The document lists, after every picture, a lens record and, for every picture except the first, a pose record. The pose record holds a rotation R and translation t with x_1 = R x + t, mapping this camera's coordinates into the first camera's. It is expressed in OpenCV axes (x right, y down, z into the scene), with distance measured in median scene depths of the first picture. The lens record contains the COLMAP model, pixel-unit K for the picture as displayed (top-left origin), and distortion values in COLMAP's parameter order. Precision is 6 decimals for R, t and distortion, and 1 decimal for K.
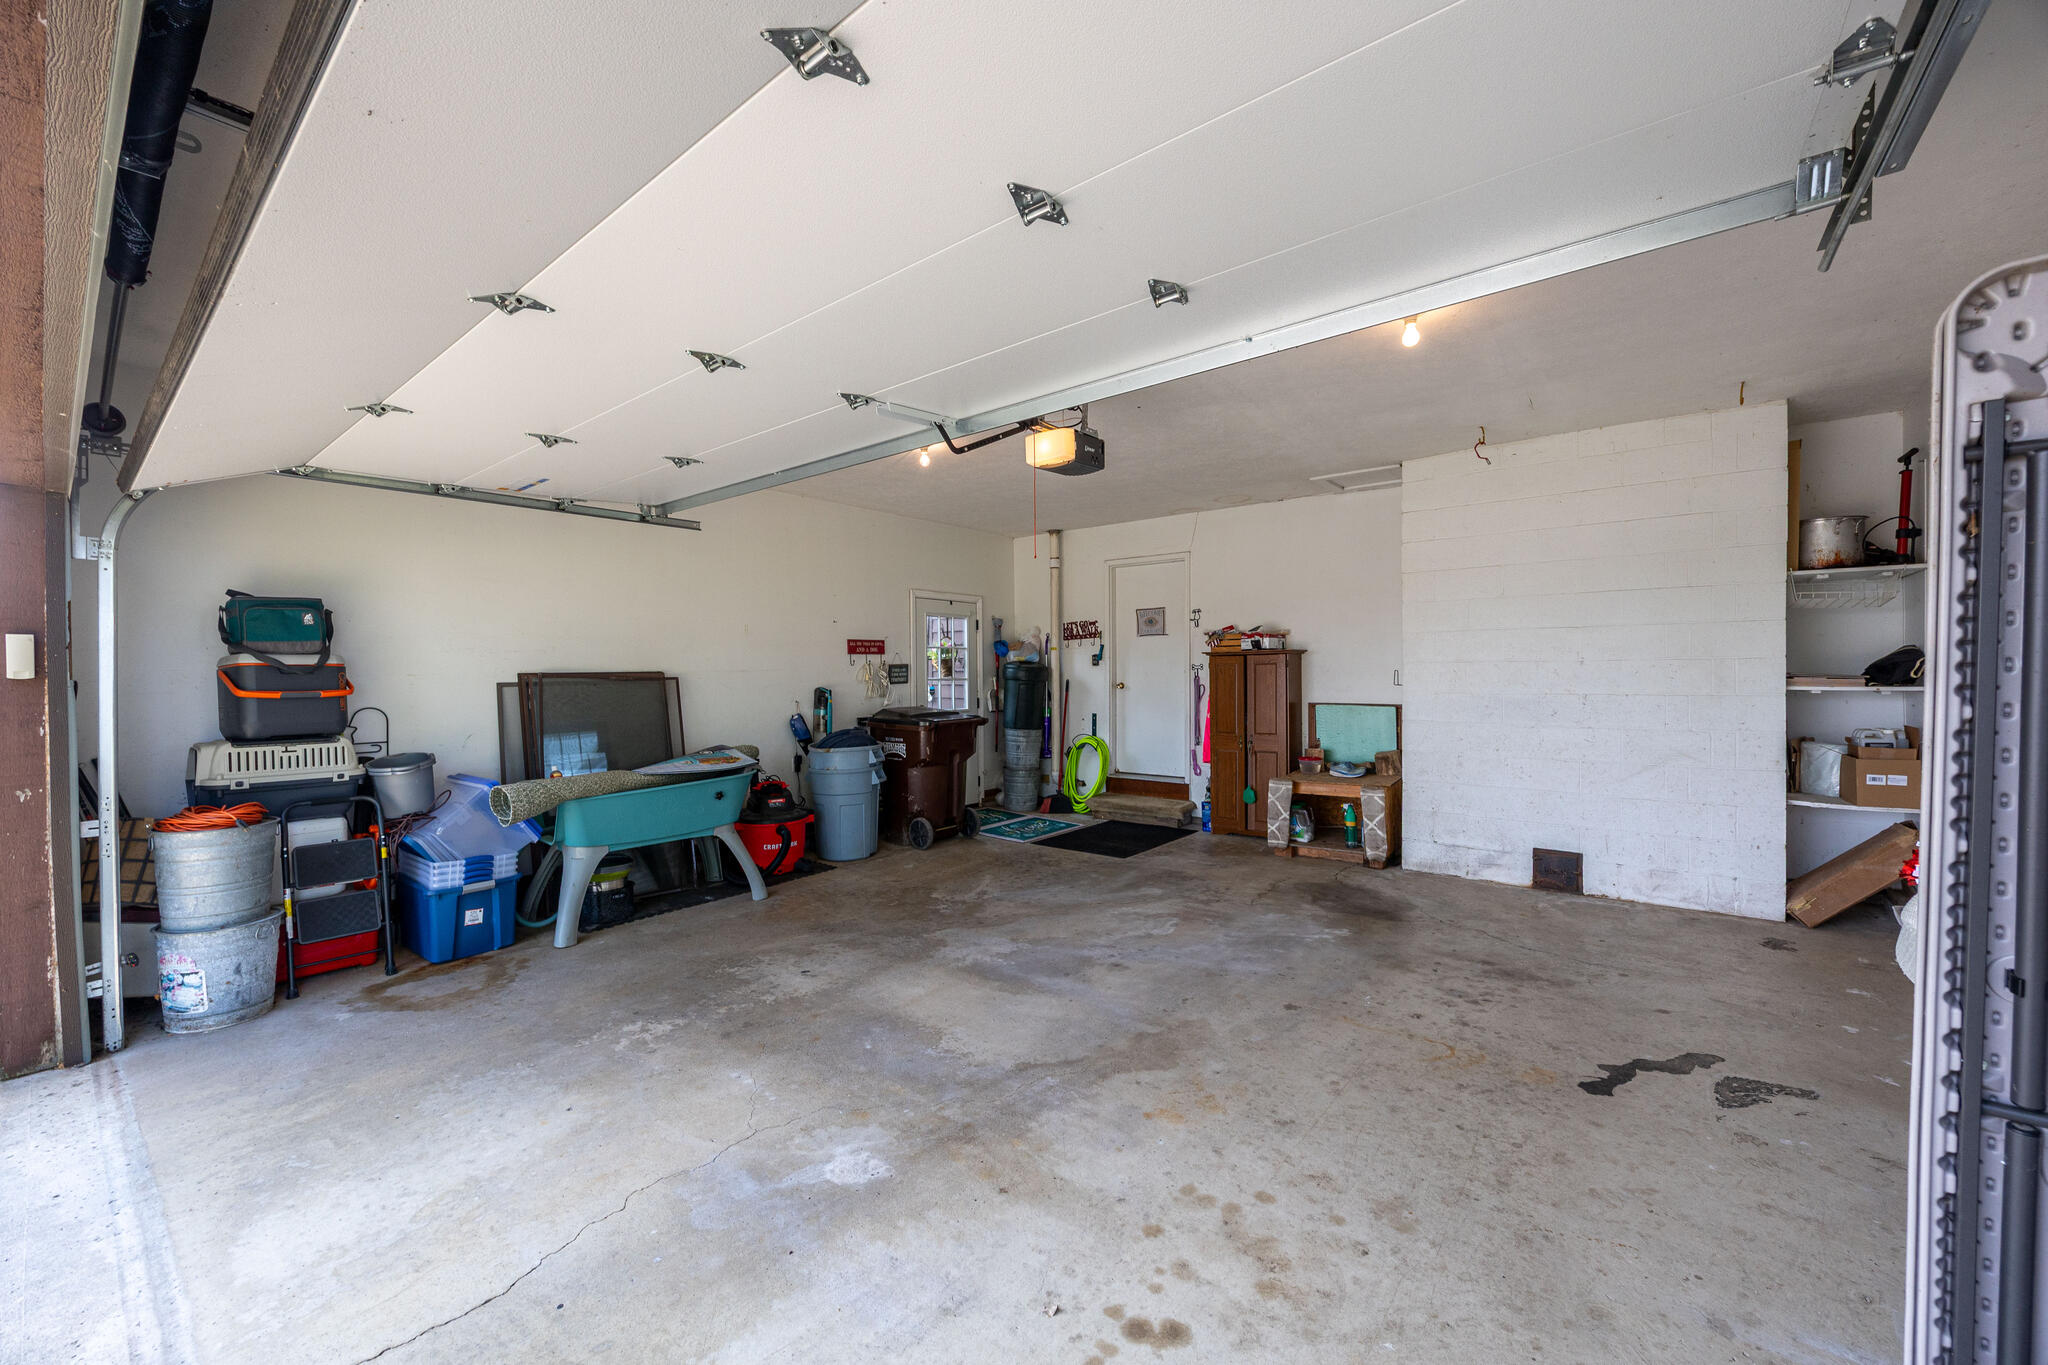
lens RADIAL K [[776.4, 0, 1027.7], [0, 776.4, 679.3], [0, 0, 1]] dist [-0.003935, 0.000088]
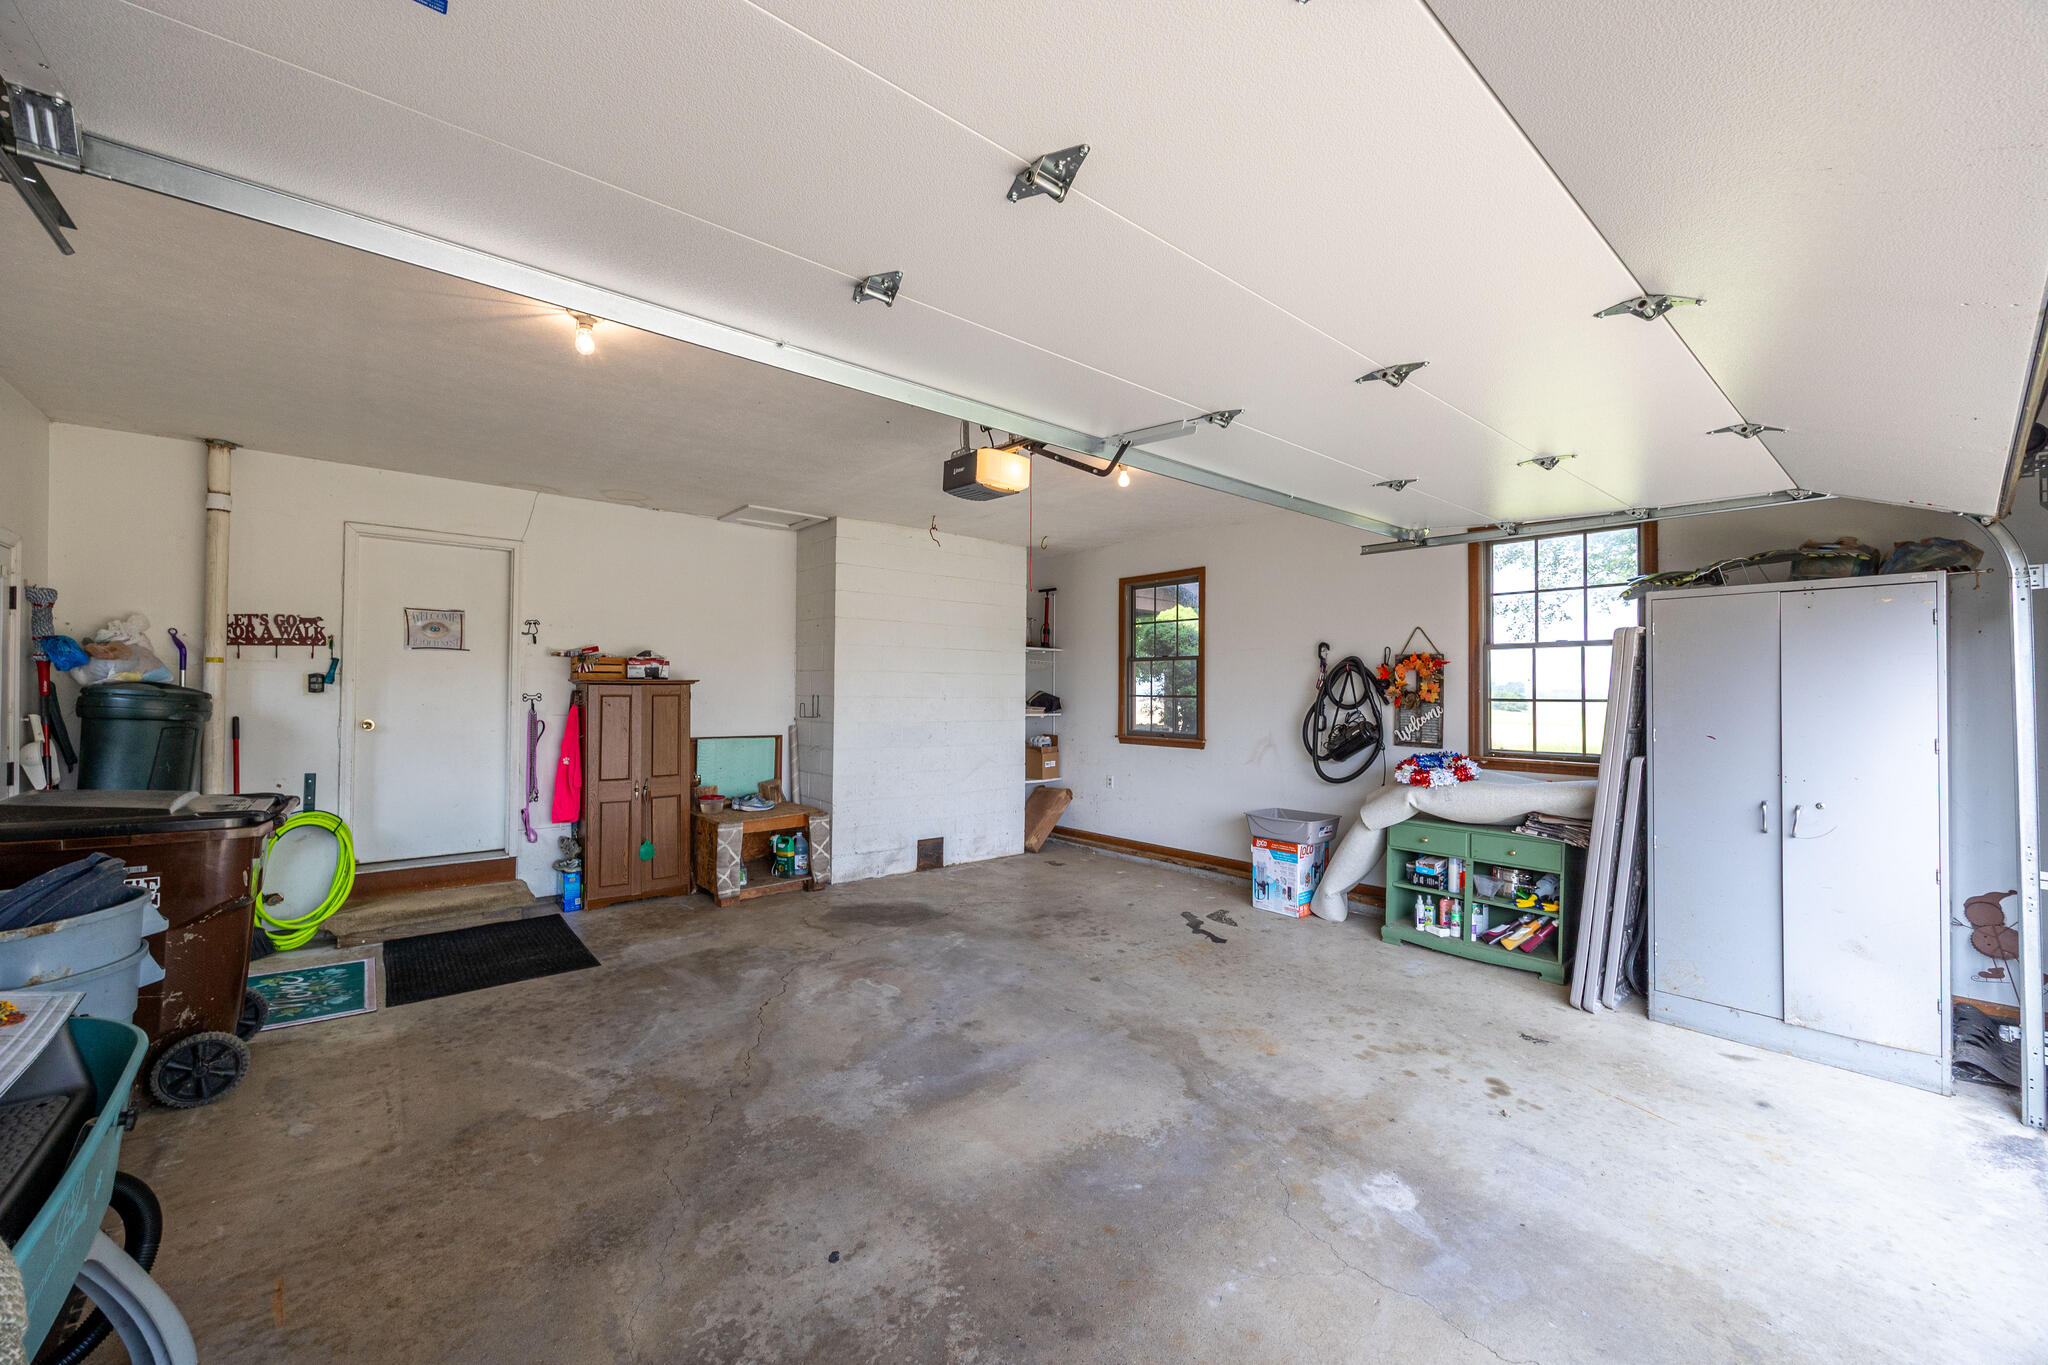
lens RADIAL K [[776.4, 0, 1027.7], [0, 776.4, 679.3], [0, 0, 1]] dist [-0.003935, 0.000088]
pose [[0.208162, 0.027654, 0.977703, -0.693299], [0.000617, 0.999596, -0.028404, -0.019294], [-0.978094, 0.006516, 0.208061, 0.634468]]
